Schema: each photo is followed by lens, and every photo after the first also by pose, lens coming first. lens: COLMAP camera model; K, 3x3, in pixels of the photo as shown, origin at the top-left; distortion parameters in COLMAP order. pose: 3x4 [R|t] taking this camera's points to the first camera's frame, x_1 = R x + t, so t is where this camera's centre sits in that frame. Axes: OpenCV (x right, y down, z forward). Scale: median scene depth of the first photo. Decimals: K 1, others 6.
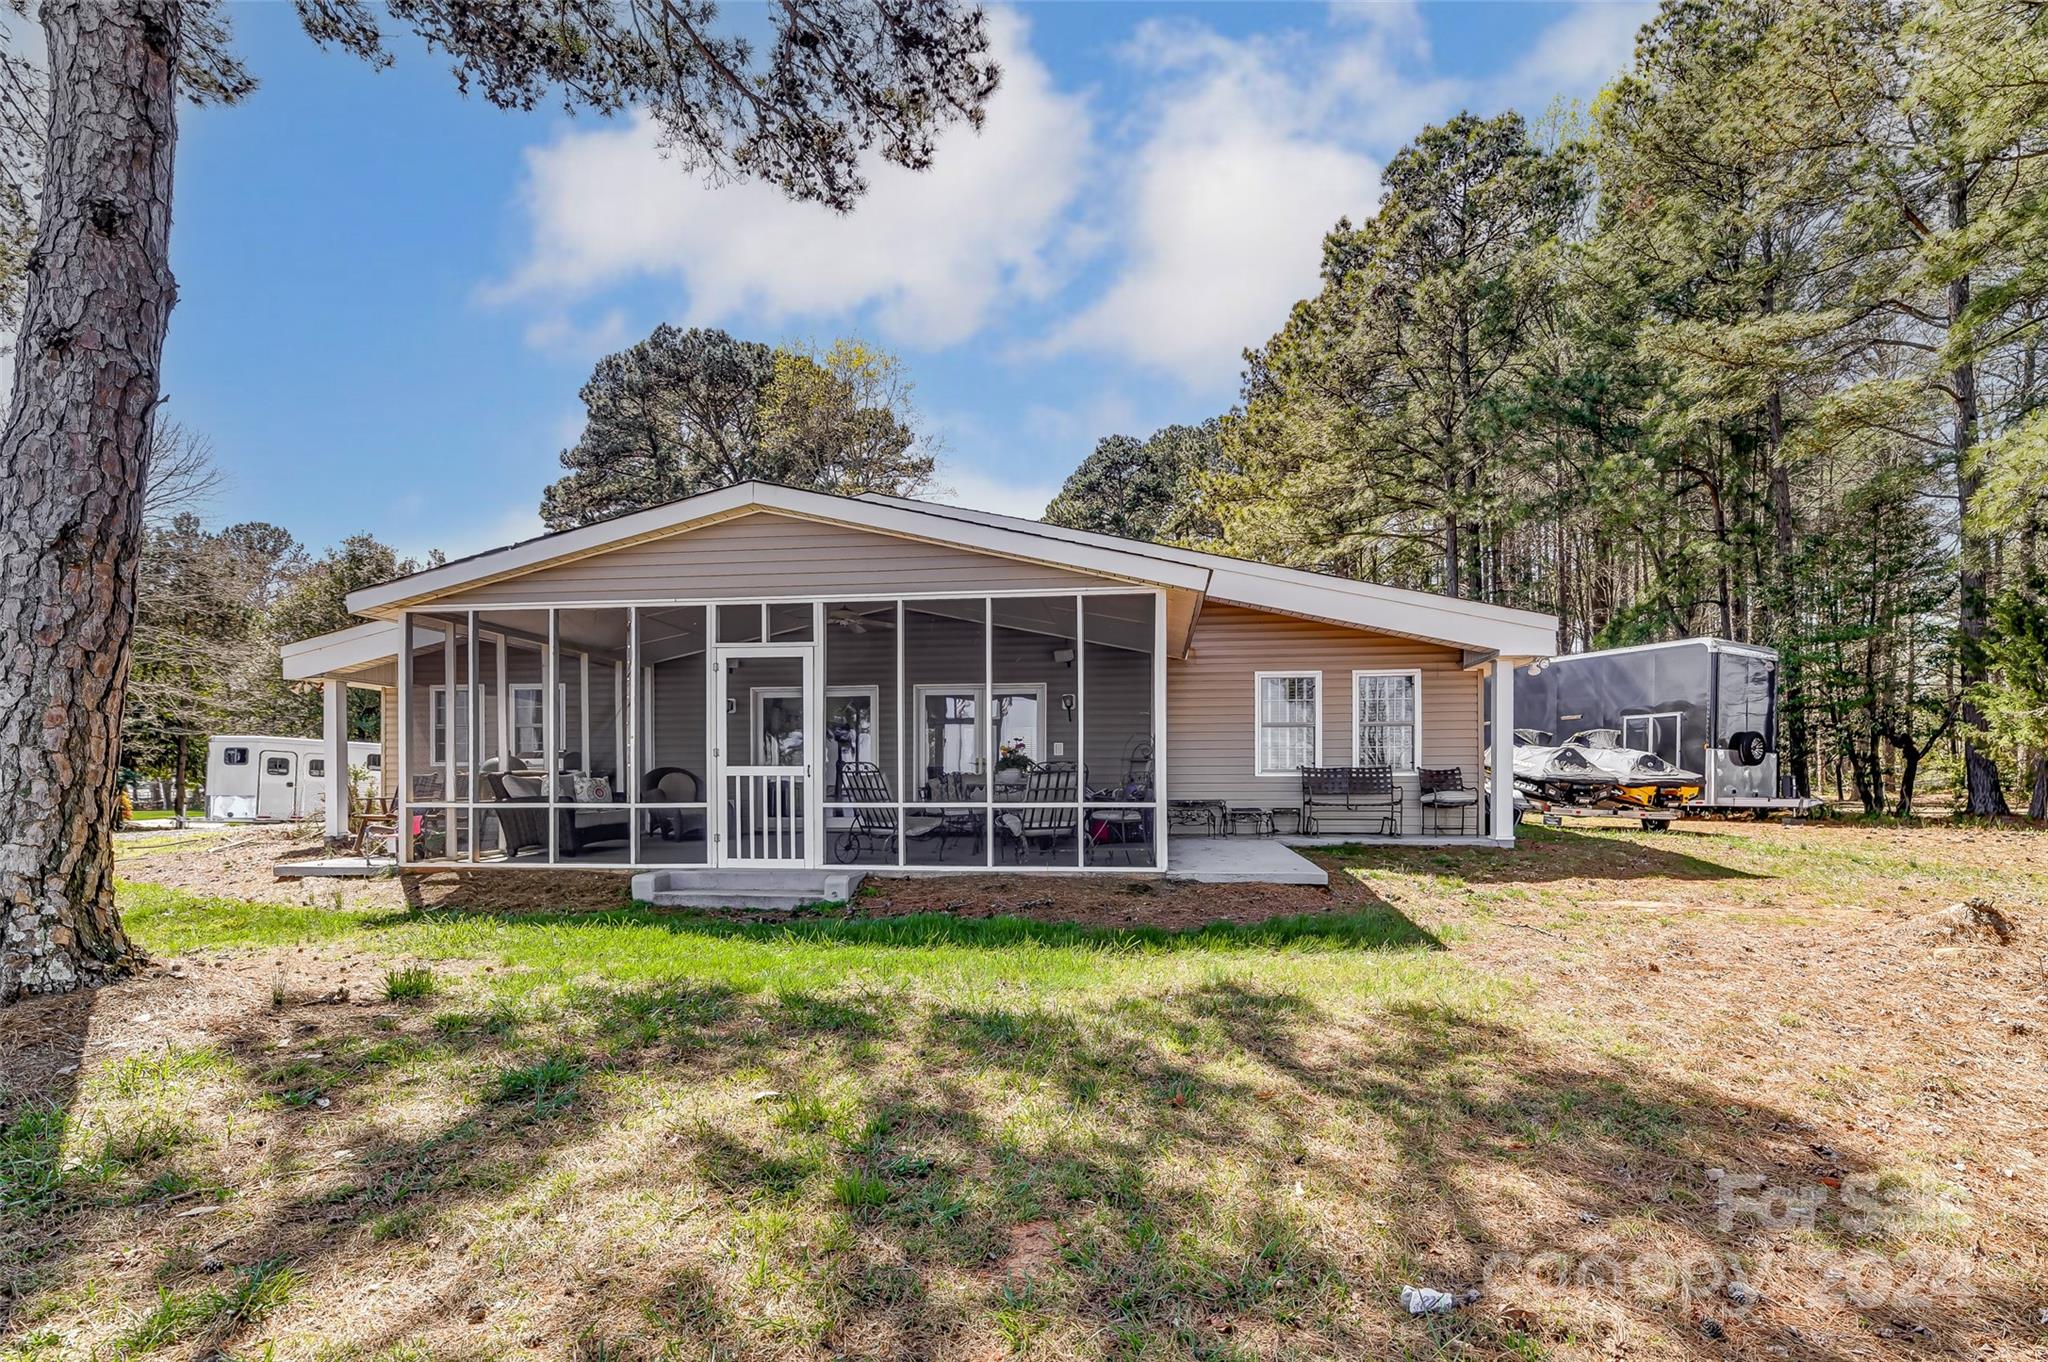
lens RADIAL K [[973.5, 0, 1024.0], [0, 973.5, 681.0], [0, 0, 1]] dist [-0.000707, -0.000603]
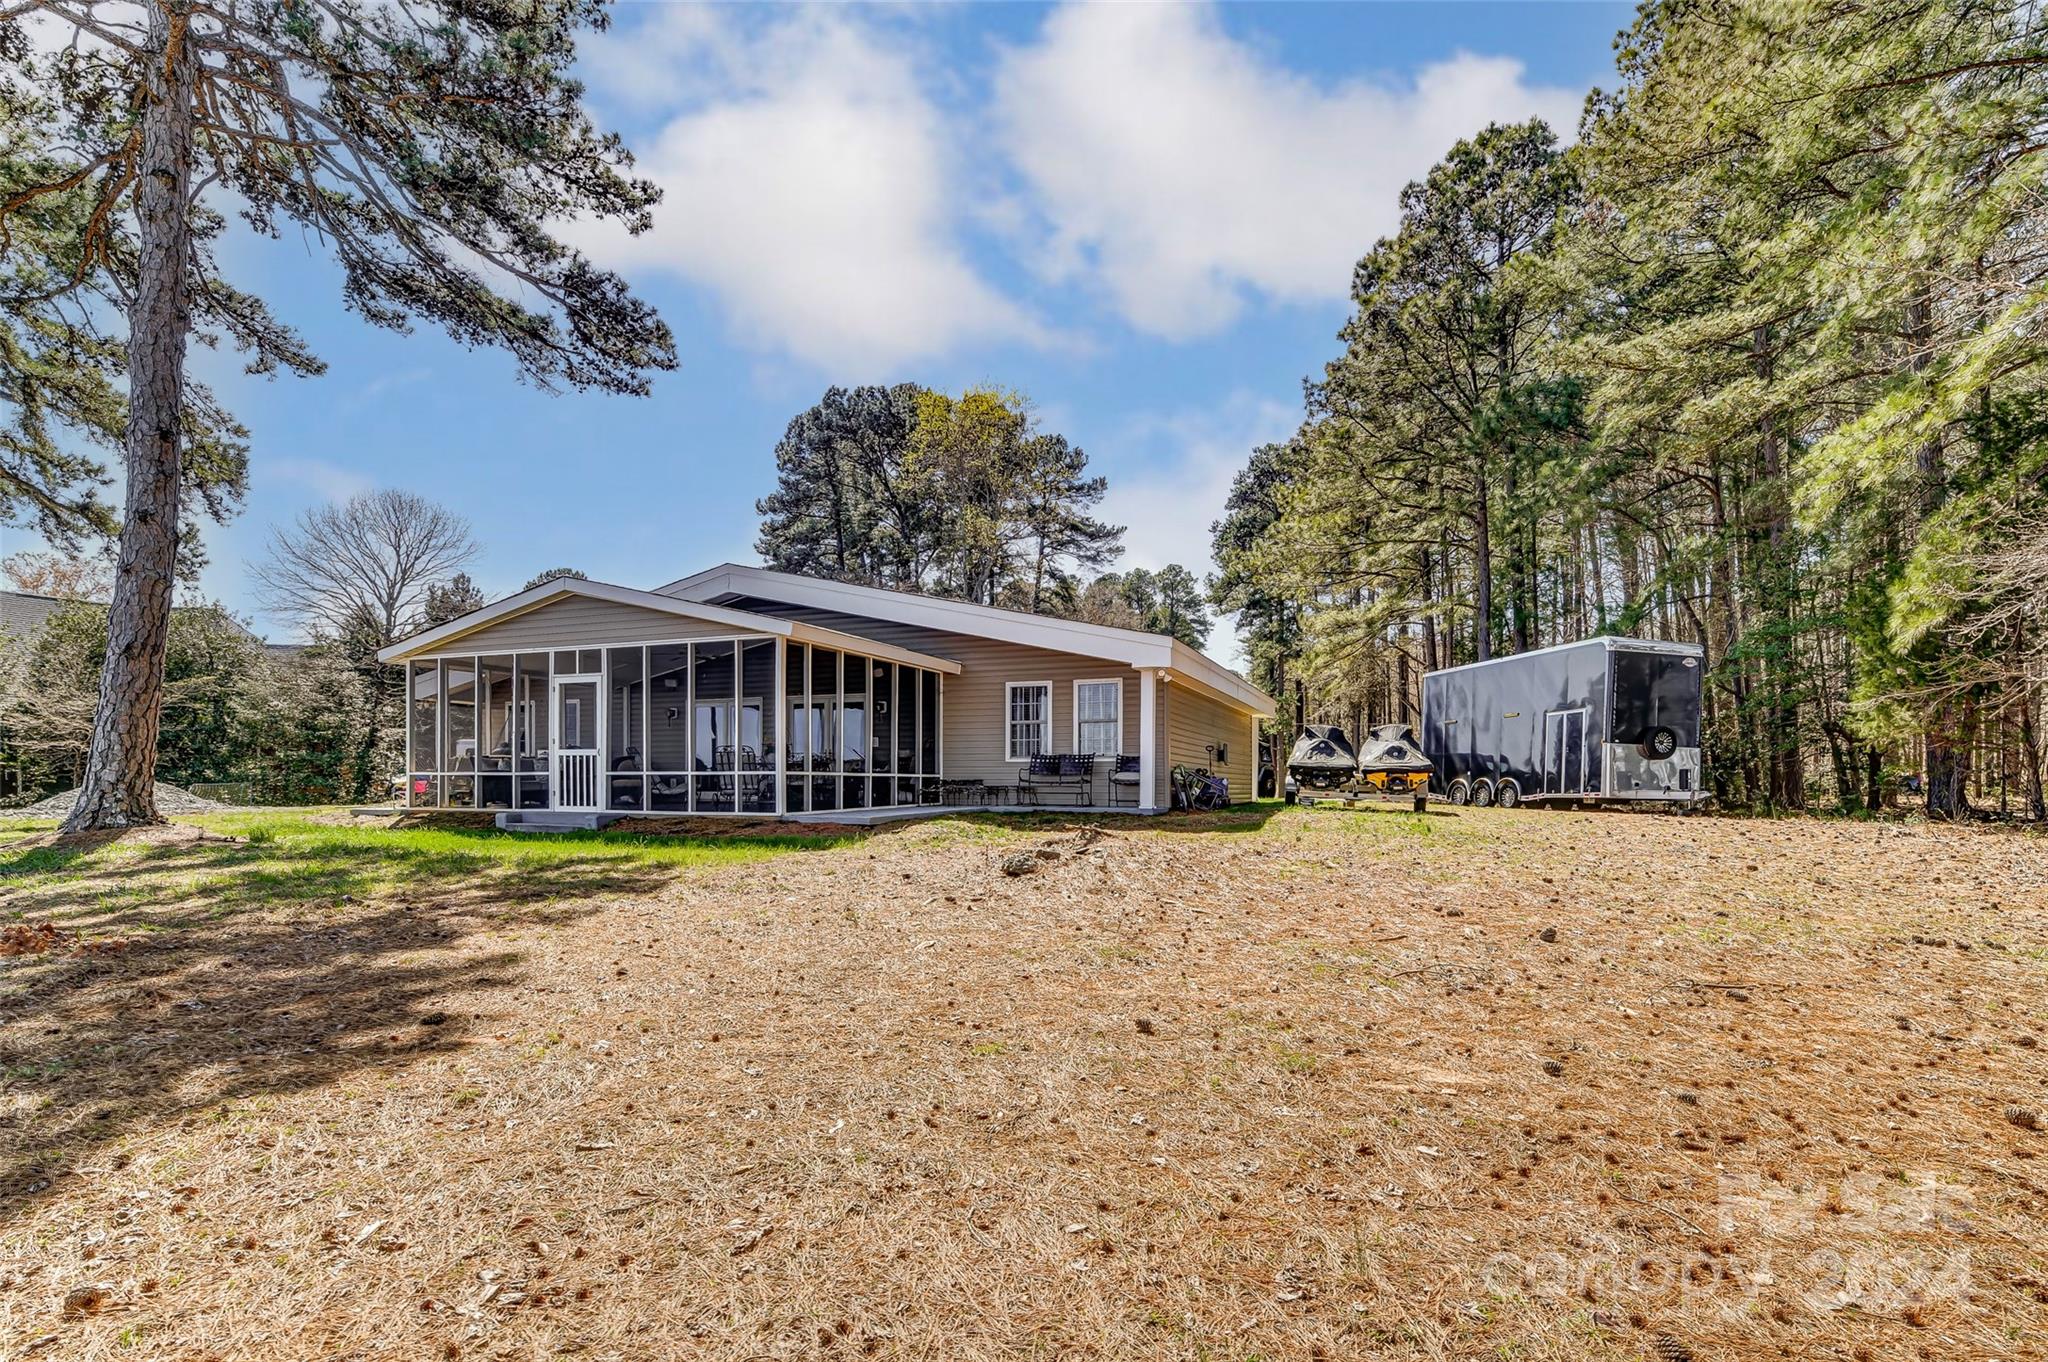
lens RADIAL K [[957.3, 0, 1024.0], [0, 957.3, 681.0], [0, 0, 1]] dist [0.013597, -0.015171]
pose [[0.968981, -0.020589, -0.246278, 0.851475], [0.018994, 0.999780, -0.008850, 0.000955], [0.246406, 0.003898, 0.969159, -0.375699]]
